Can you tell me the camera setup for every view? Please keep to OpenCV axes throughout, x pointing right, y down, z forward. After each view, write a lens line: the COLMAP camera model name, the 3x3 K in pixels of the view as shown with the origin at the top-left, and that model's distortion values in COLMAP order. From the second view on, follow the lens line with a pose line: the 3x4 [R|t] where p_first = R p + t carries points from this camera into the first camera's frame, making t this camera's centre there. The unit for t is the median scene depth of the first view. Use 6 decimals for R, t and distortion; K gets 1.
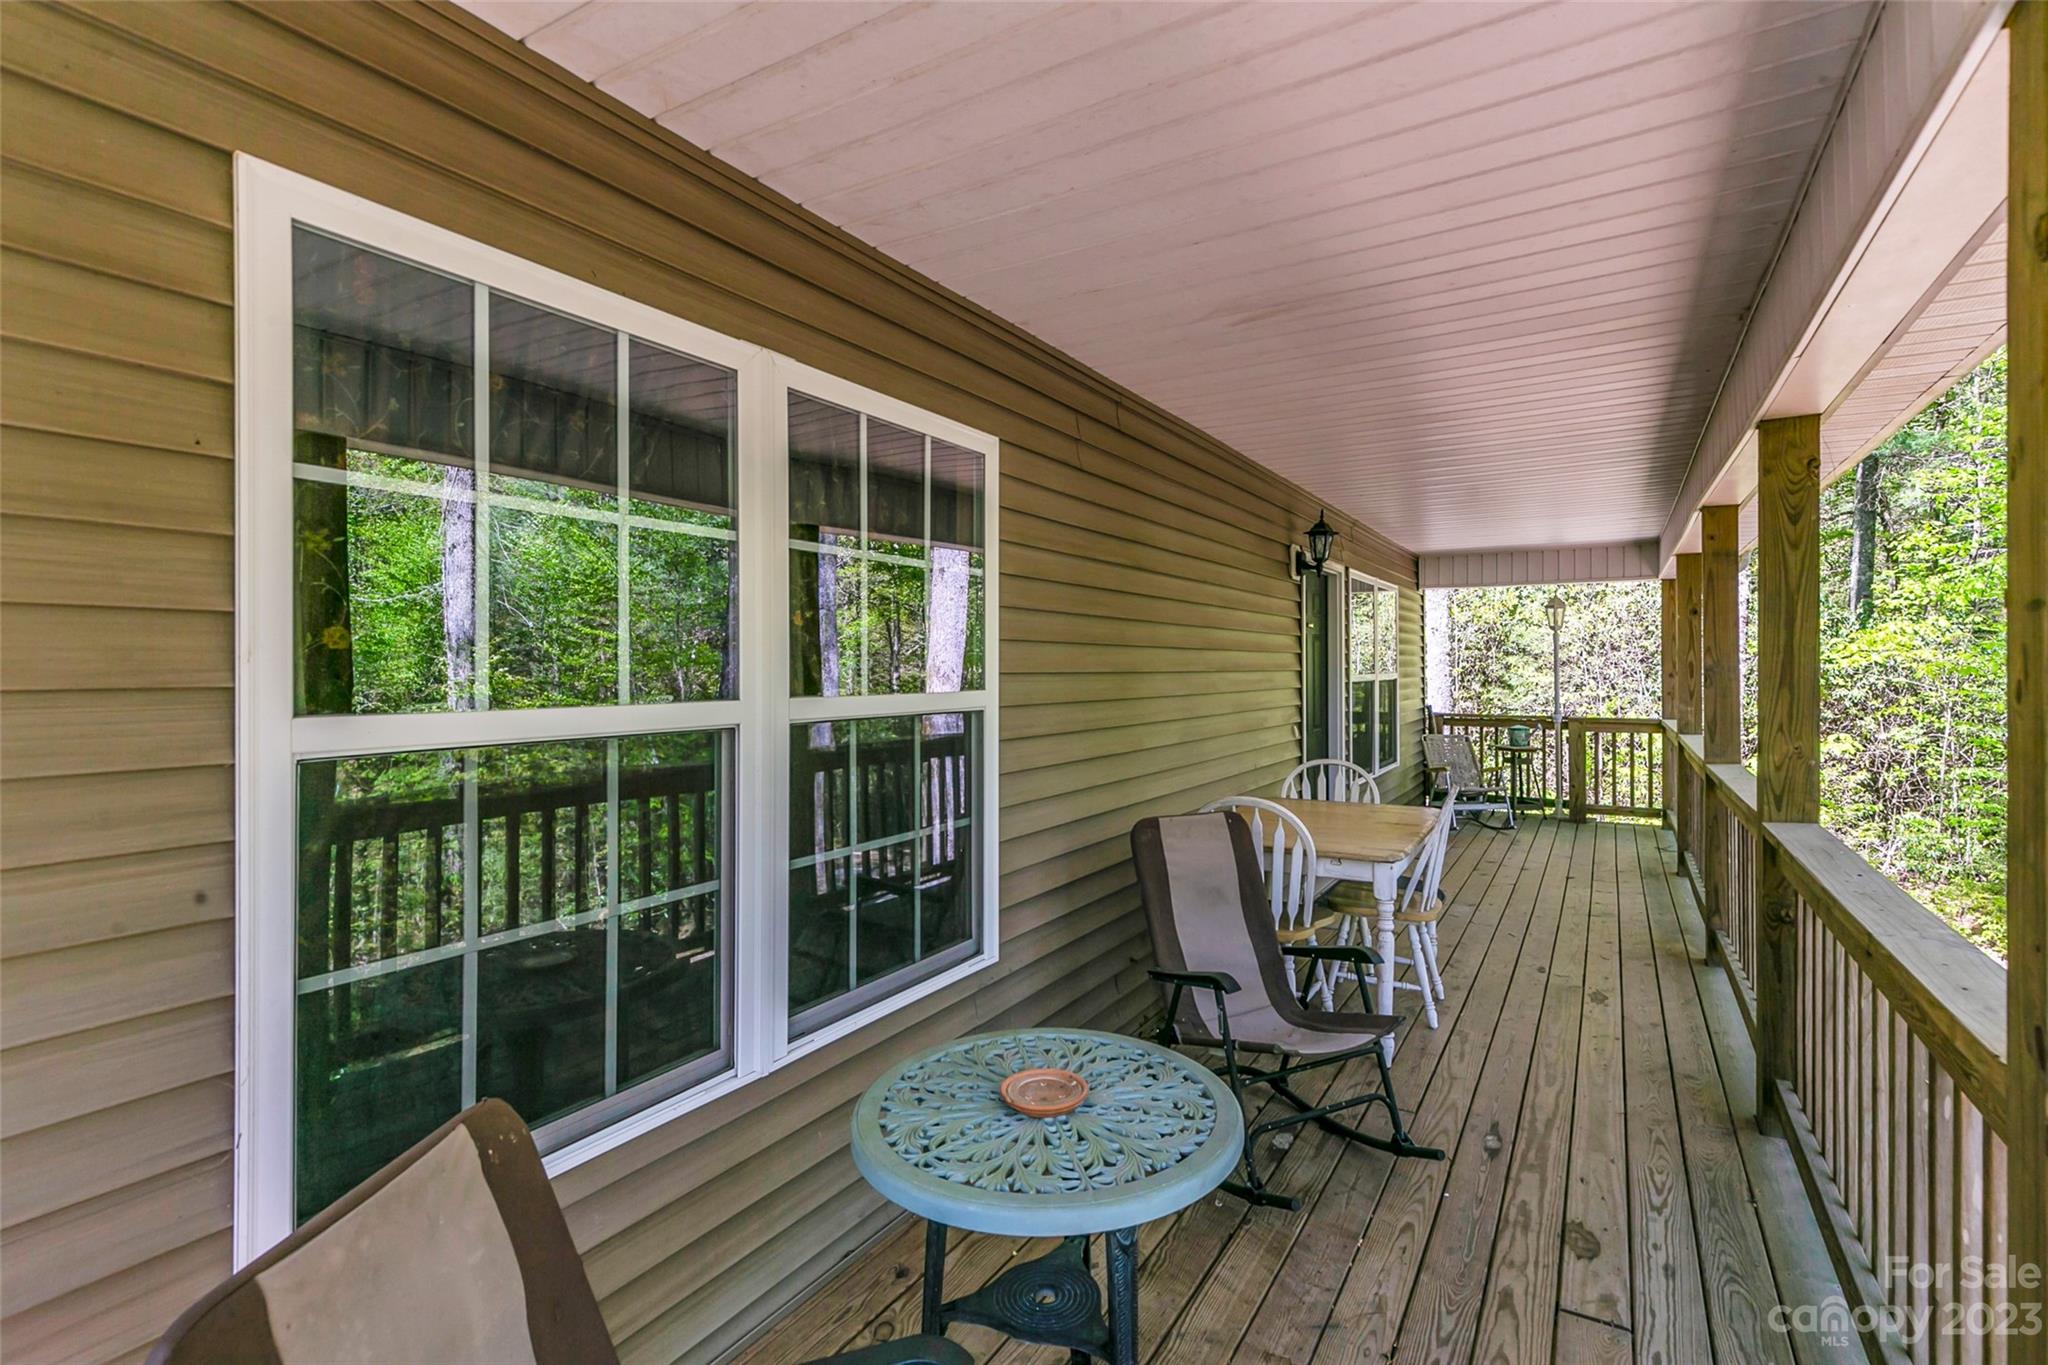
lens RADIAL K [[938.6, 0, 1082.2], [0, 938.6, 670.7], [0, 0, 1]] dist [0.028368, 0.000114]
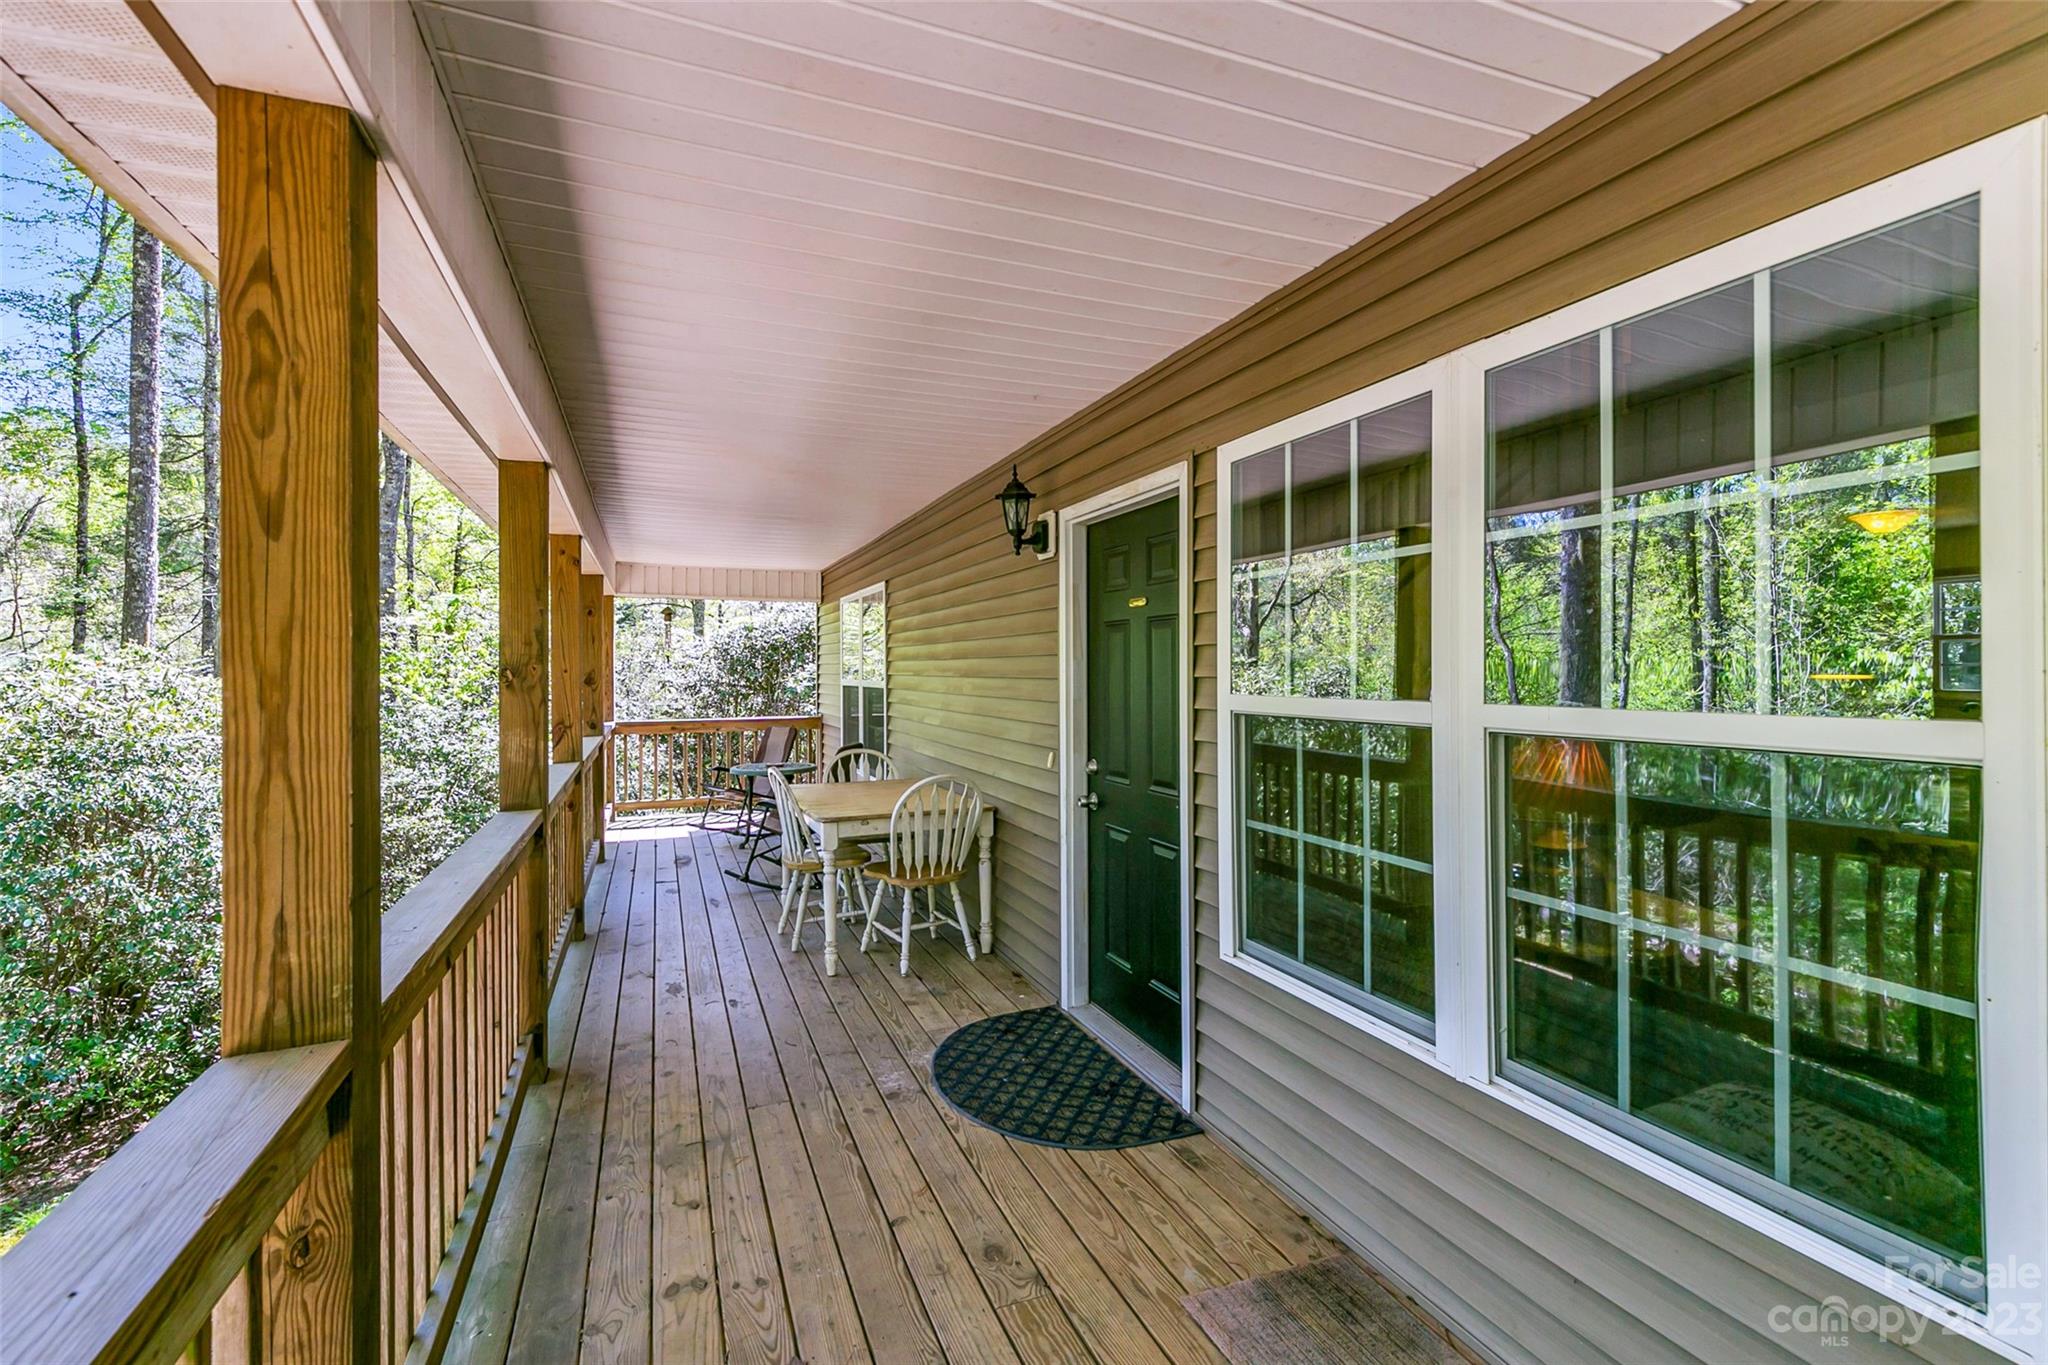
lens RADIAL K [[938.6, 0, 1028.4], [0, 938.6, 670.7], [0, 0, 1]] dist [0.028368, 0.000114]
pose [[-0.632197, 0.005748, -0.774786, 0.746901], [-0.000236, 0.999971, 0.007611, -0.011437], [0.774807, 0.004995, -0.632178, 1.327274]]
